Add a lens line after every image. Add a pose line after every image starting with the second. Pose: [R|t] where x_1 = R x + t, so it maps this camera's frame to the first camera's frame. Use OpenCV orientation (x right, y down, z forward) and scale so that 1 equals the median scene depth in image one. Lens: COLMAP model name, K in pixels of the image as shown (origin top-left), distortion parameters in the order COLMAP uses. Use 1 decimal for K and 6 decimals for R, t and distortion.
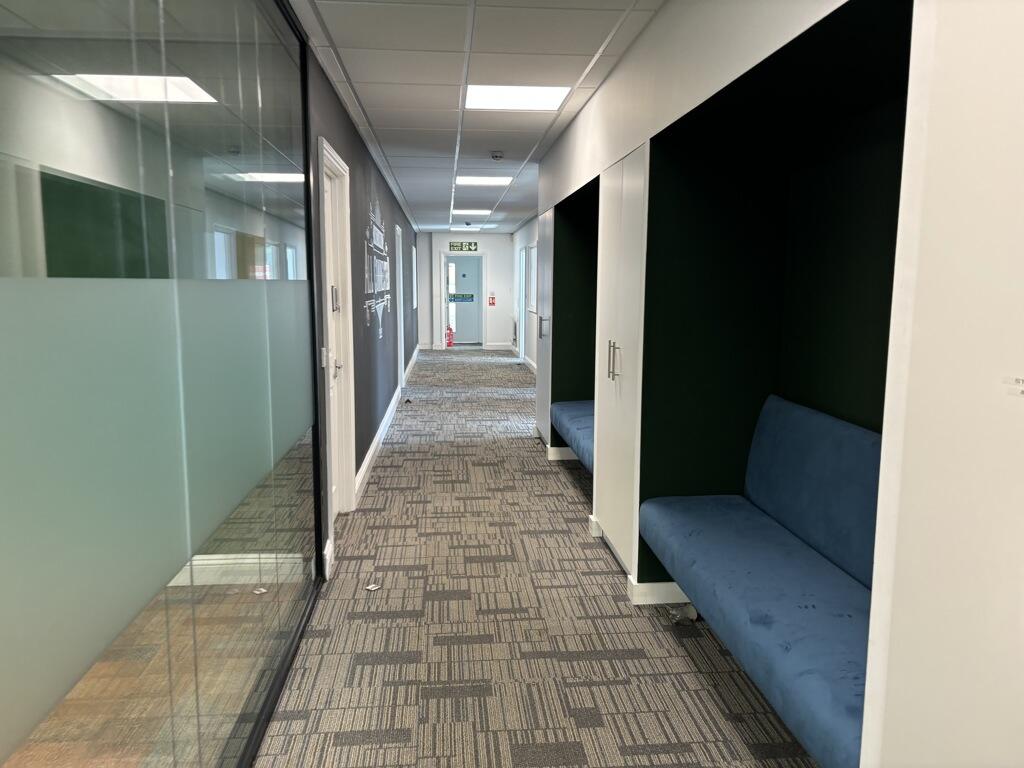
lens RADIAL K [[789.9, 0, 516.3], [0, 789.9, 385.0], [0, 0, 1]] dist [0.067557, -0.063684]
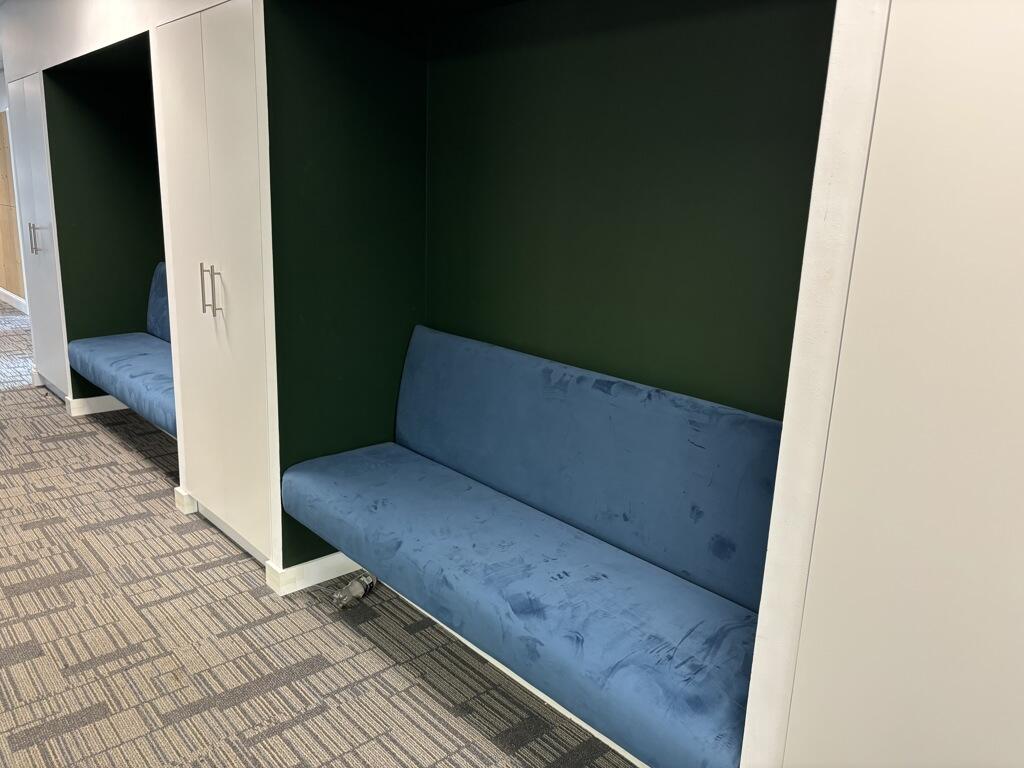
lens RADIAL K [[789.9, 0, 505.3], [0, 789.9, 381.6], [0, 0, 1]] dist [0.067557, -0.063684]
pose [[0.806714, -0.115436, 0.579558, -0.113983], [0.046674, 0.990118, 0.132244, -0.035744], [-0.589096, -0.079633, 0.804130, 0.238389]]
